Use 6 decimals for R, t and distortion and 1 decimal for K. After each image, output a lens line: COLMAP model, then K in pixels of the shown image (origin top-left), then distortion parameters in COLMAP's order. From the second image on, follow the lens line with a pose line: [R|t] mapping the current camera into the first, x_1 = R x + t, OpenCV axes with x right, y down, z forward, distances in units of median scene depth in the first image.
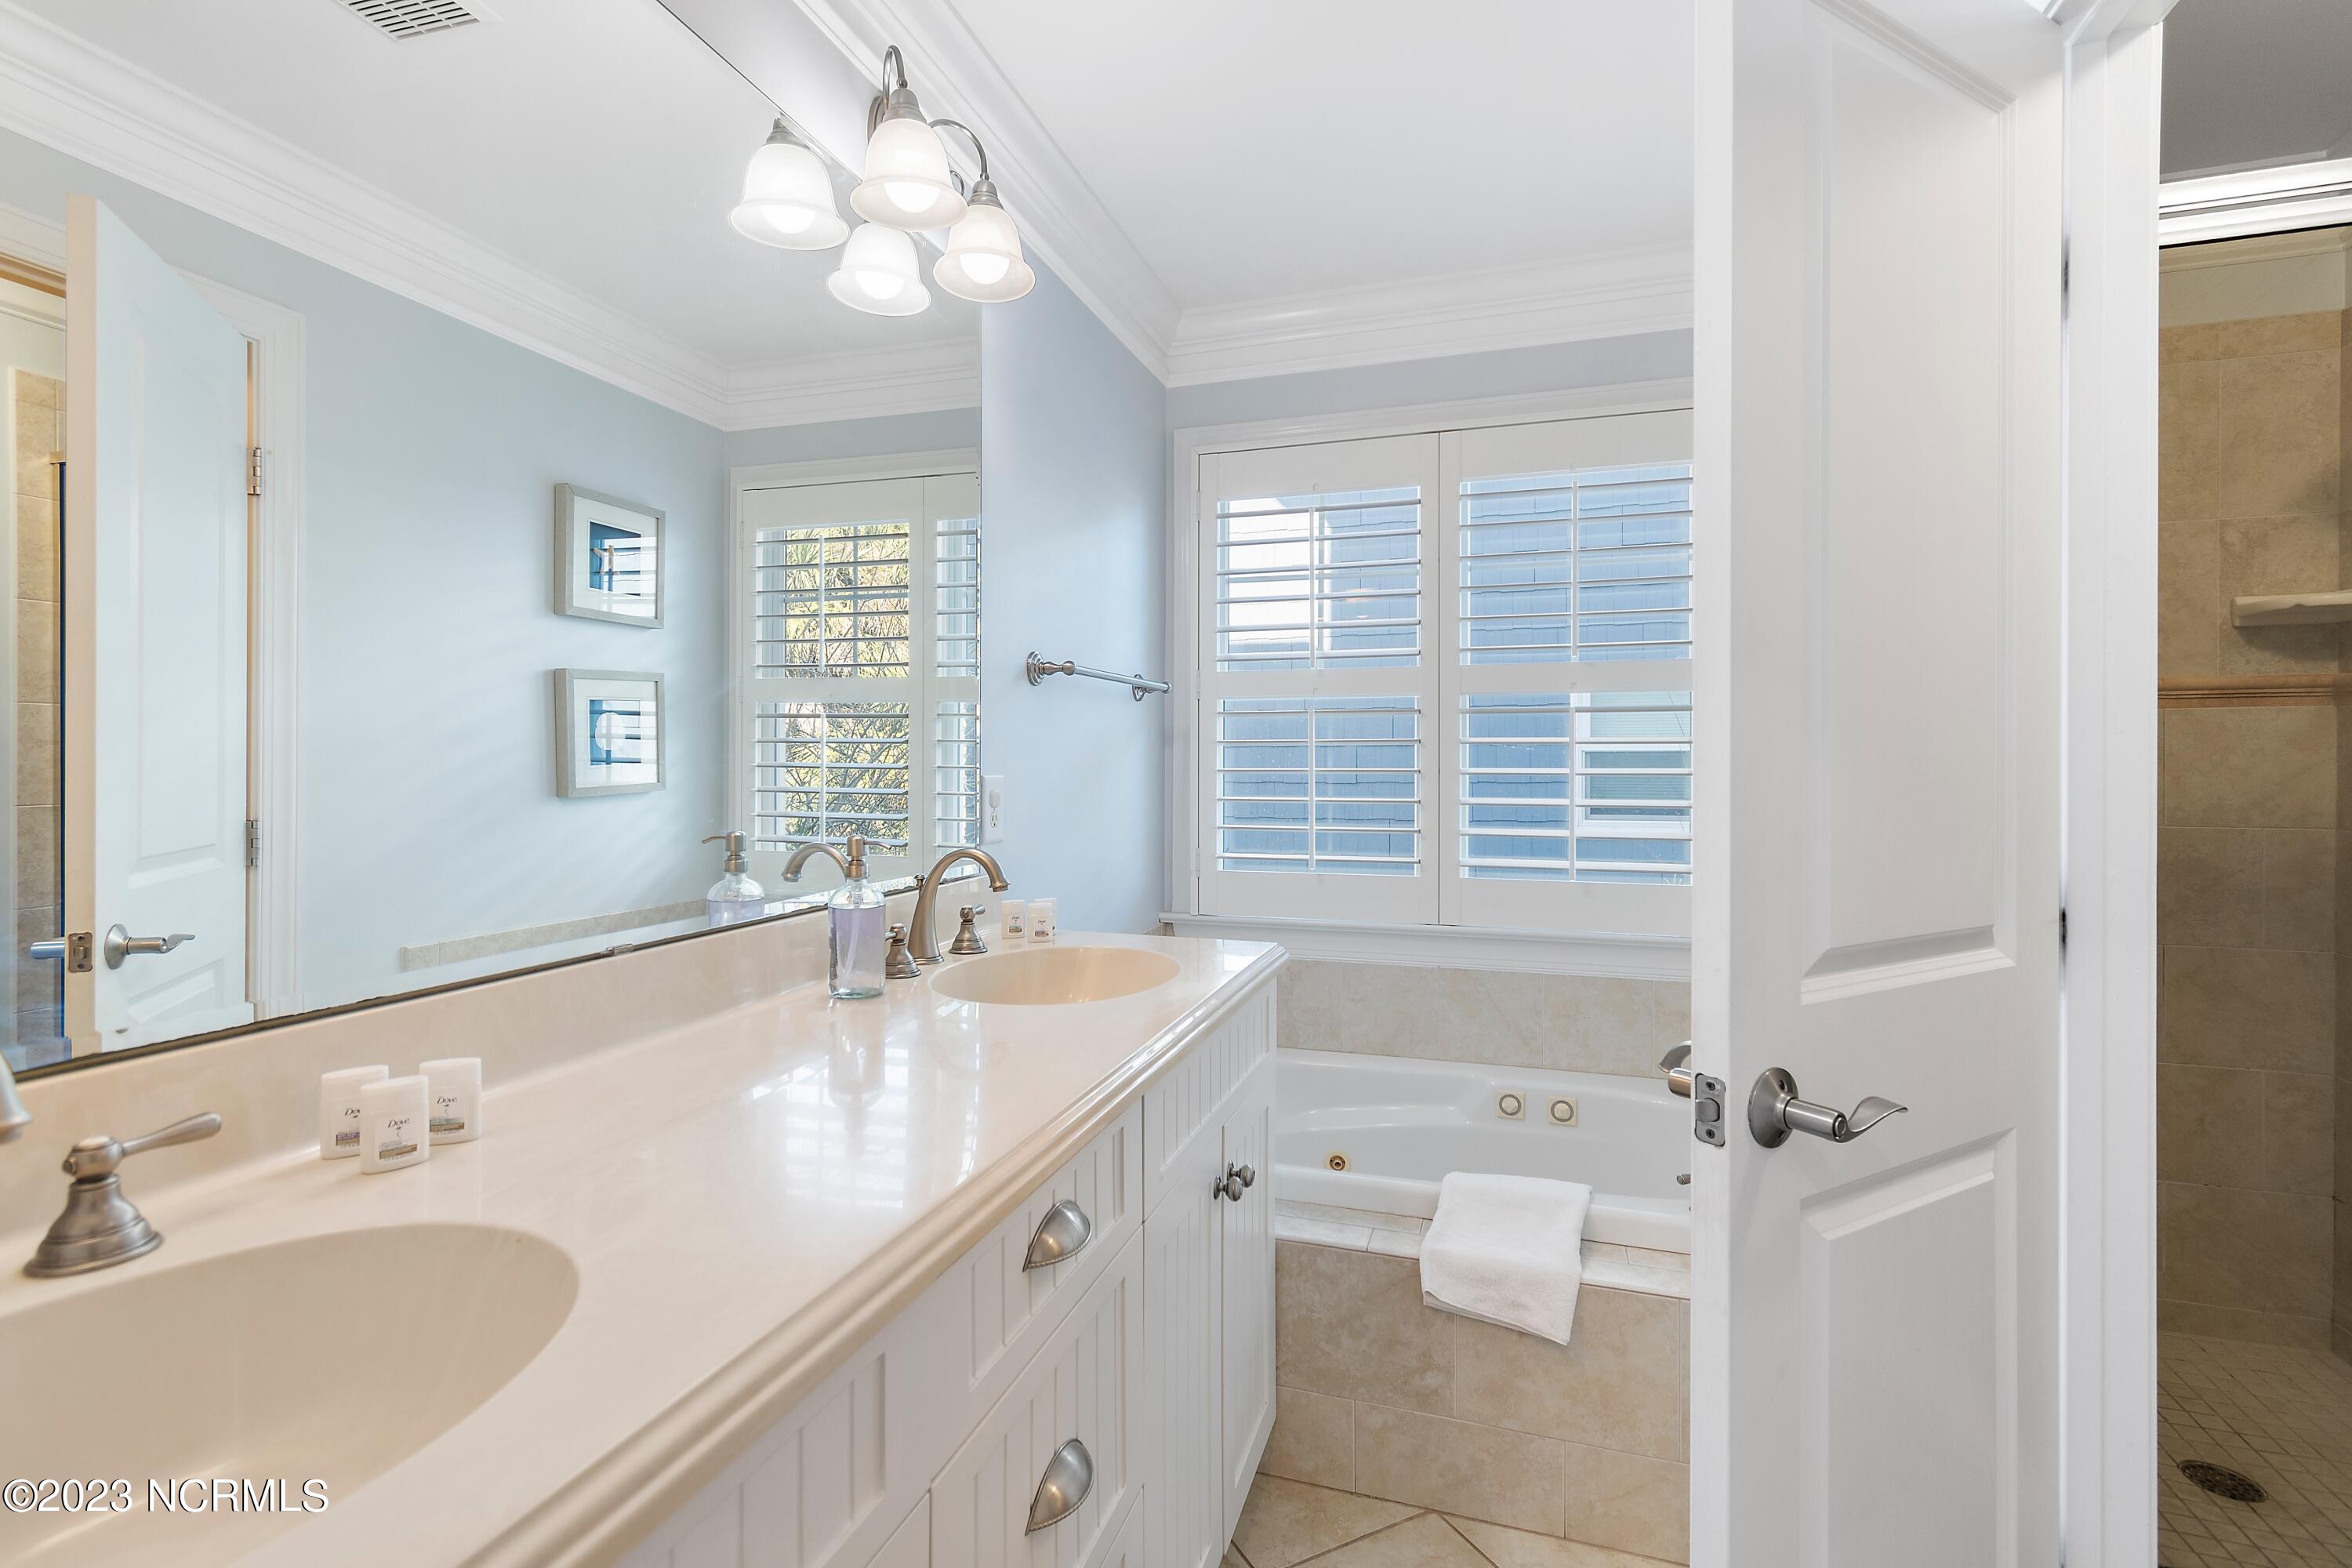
lens RADIAL K [[1054.8, 0, 1152.6], [0, 1054.8, 767.6], [0, 0, 1]] dist [0.005903, -0.002524]
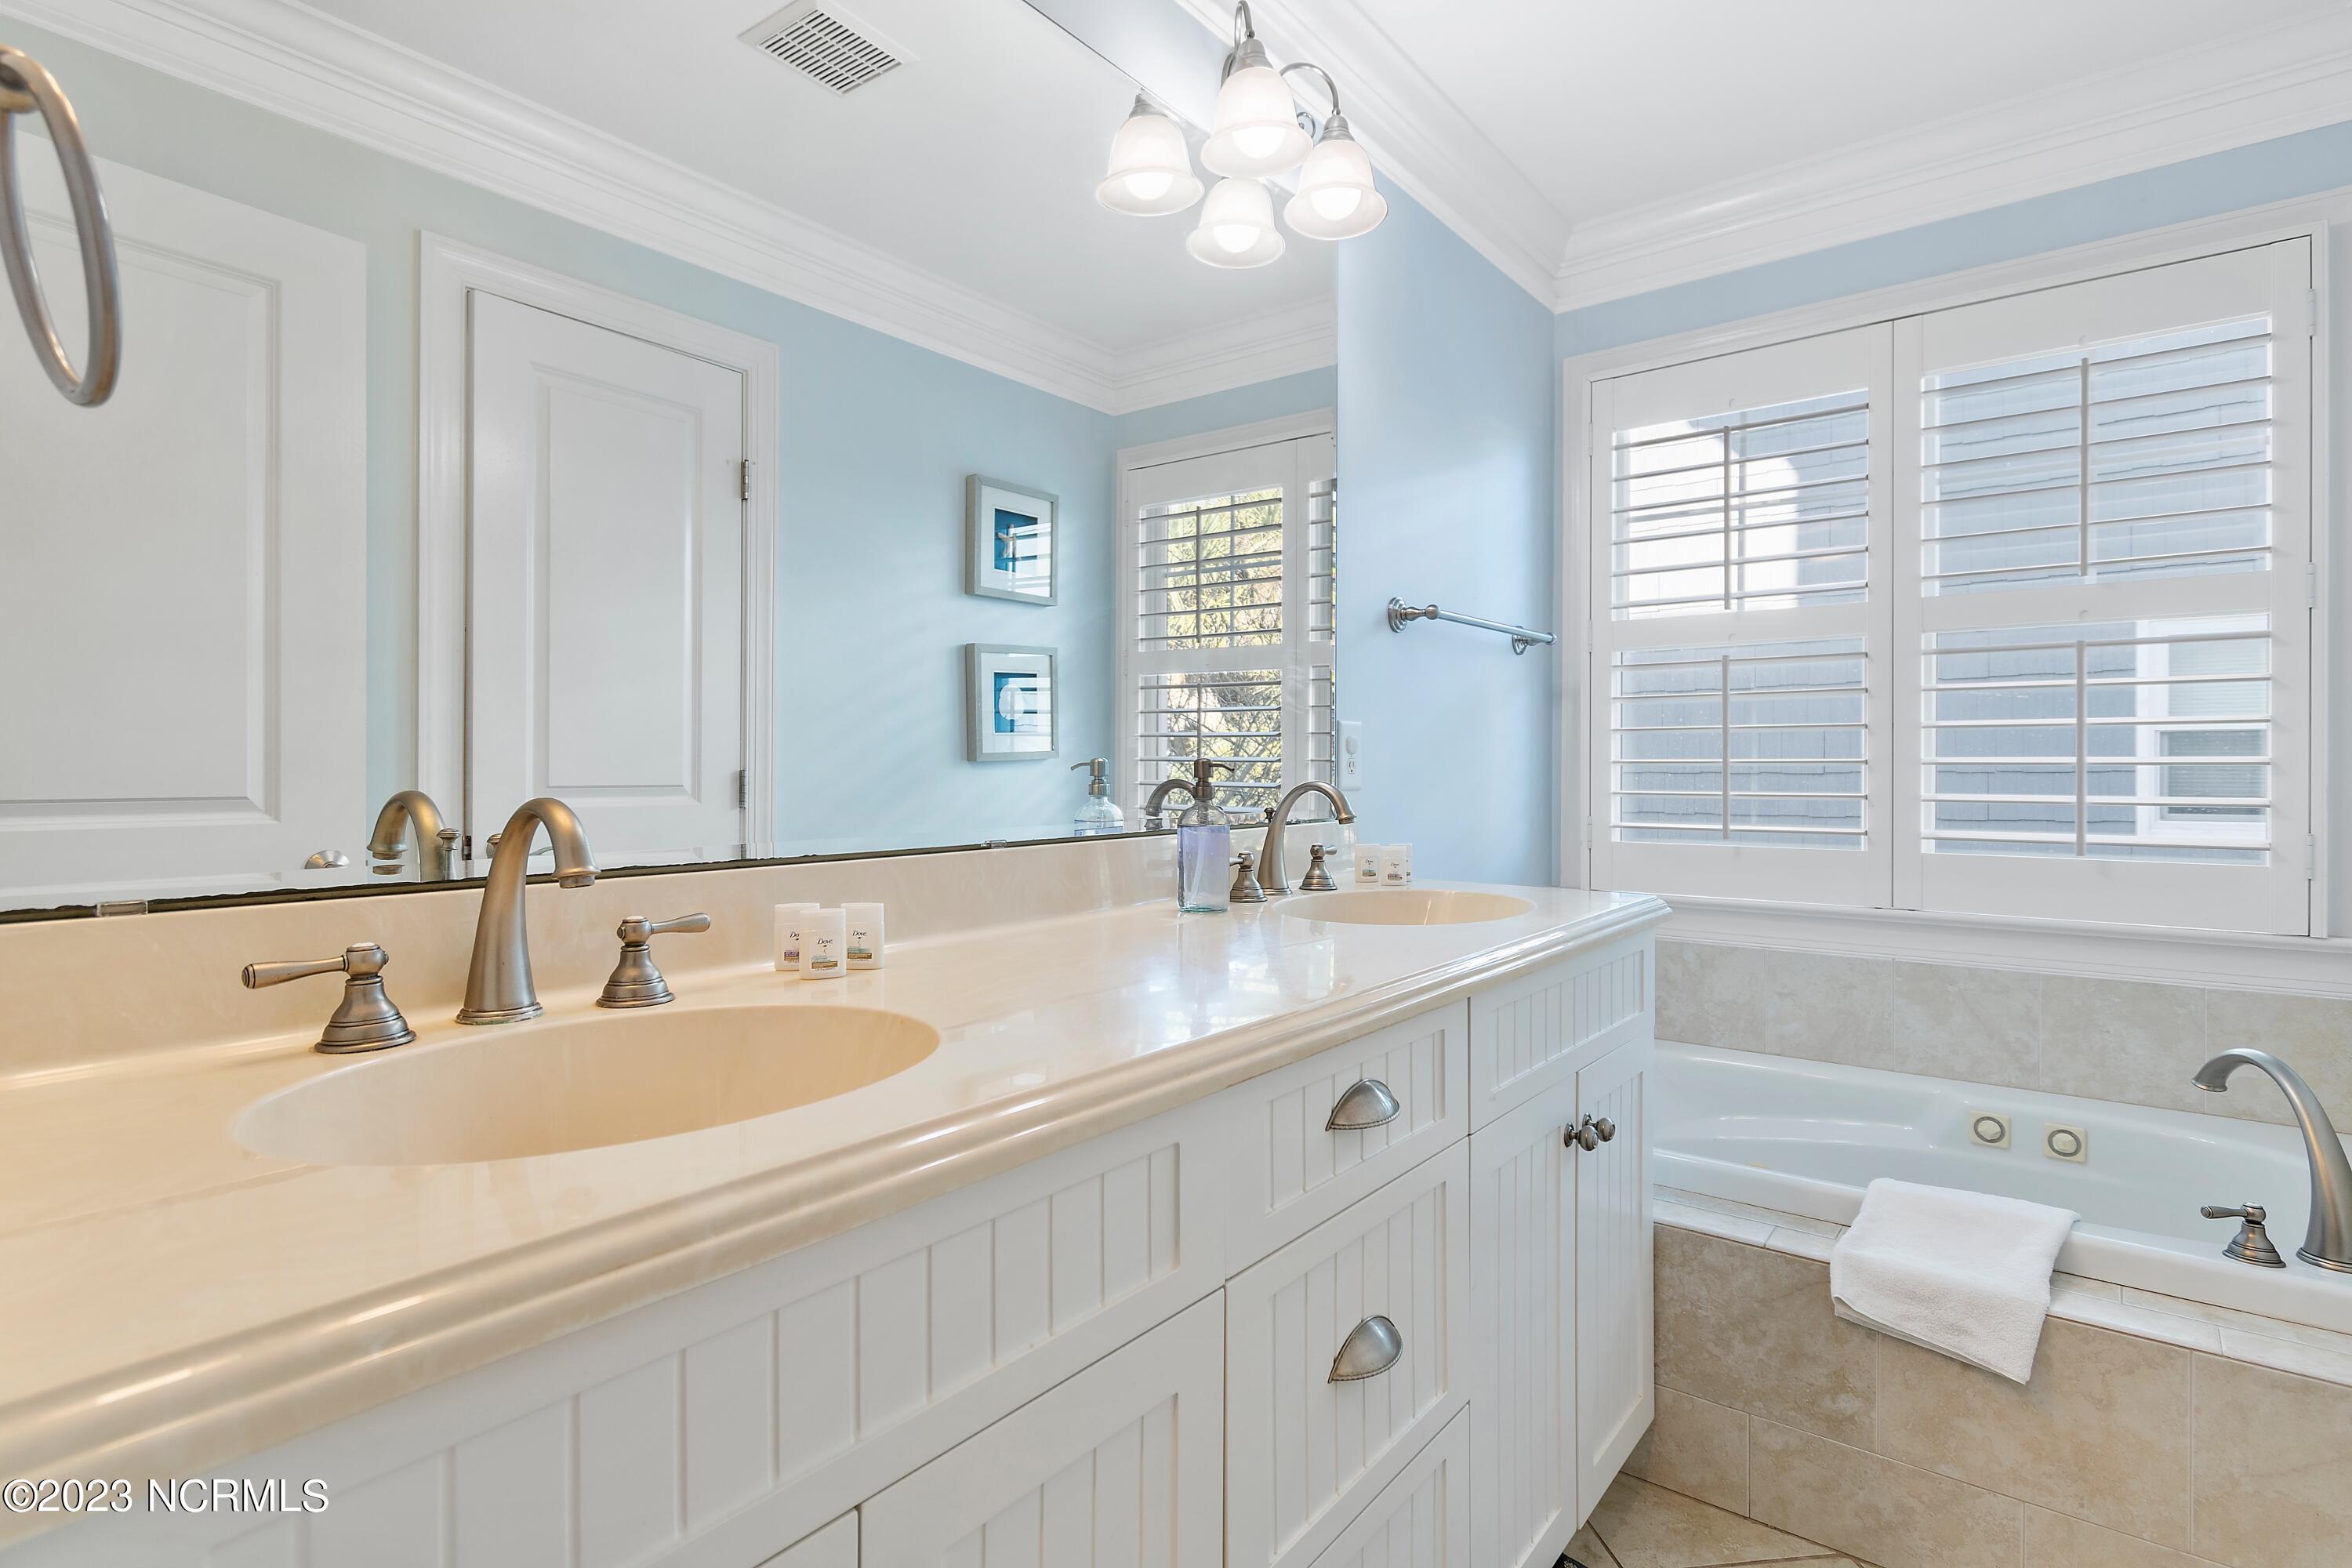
lens RADIAL K [[1134.5, 0, 1174.2], [0, 1134.5, 776.4], [0, 0, 1]] dist [-0.000510, -0.003391]
pose [[0.940322, 0.001499, -0.340284, 0.060233], [-0.001548, 0.999999, 0.000127, 0.064941], [0.340284, 0.000408, 0.940323, -0.055422]]
